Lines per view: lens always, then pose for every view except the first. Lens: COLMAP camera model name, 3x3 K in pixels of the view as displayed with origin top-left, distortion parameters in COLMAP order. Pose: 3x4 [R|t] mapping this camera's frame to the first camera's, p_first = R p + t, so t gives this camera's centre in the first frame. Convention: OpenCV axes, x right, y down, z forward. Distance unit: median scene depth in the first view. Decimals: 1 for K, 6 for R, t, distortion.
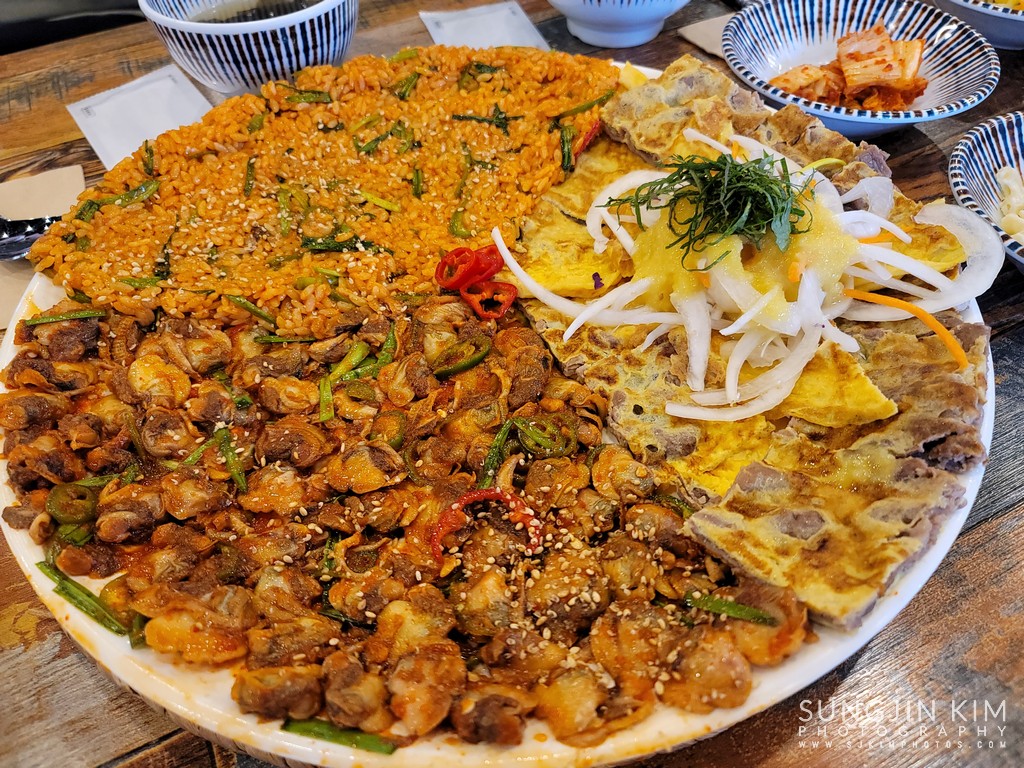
lens RADIAL K [[784.6, 0, 512.0], [0, 784.6, 384.0], [0, 0, 1]] dist [0.008666, 0.007760]
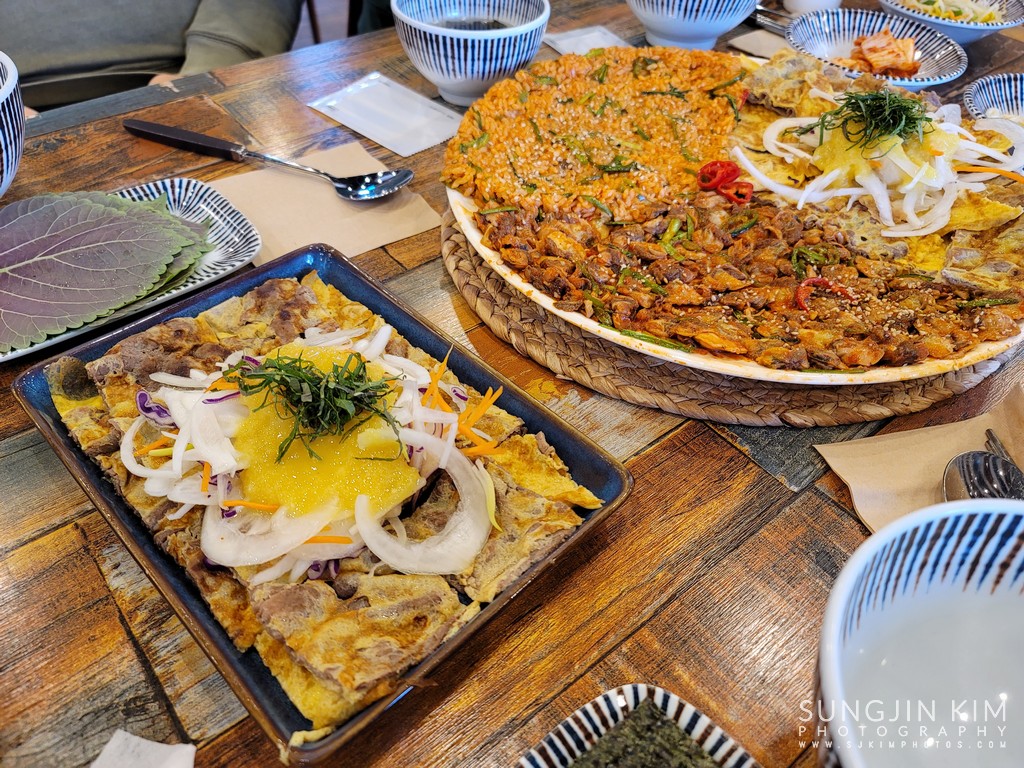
lens RADIAL K [[784.6, 0, 512.0], [0, 784.6, 384.0], [0, 0, 1]] dist [0.008666, 0.007760]
pose [[0.975659, -0.099543, 0.195397, -0.838615], [0.112650, 0.991991, -0.057127, 0.318634], [-0.188145, 0.077748, 0.979059, -0.417785]]
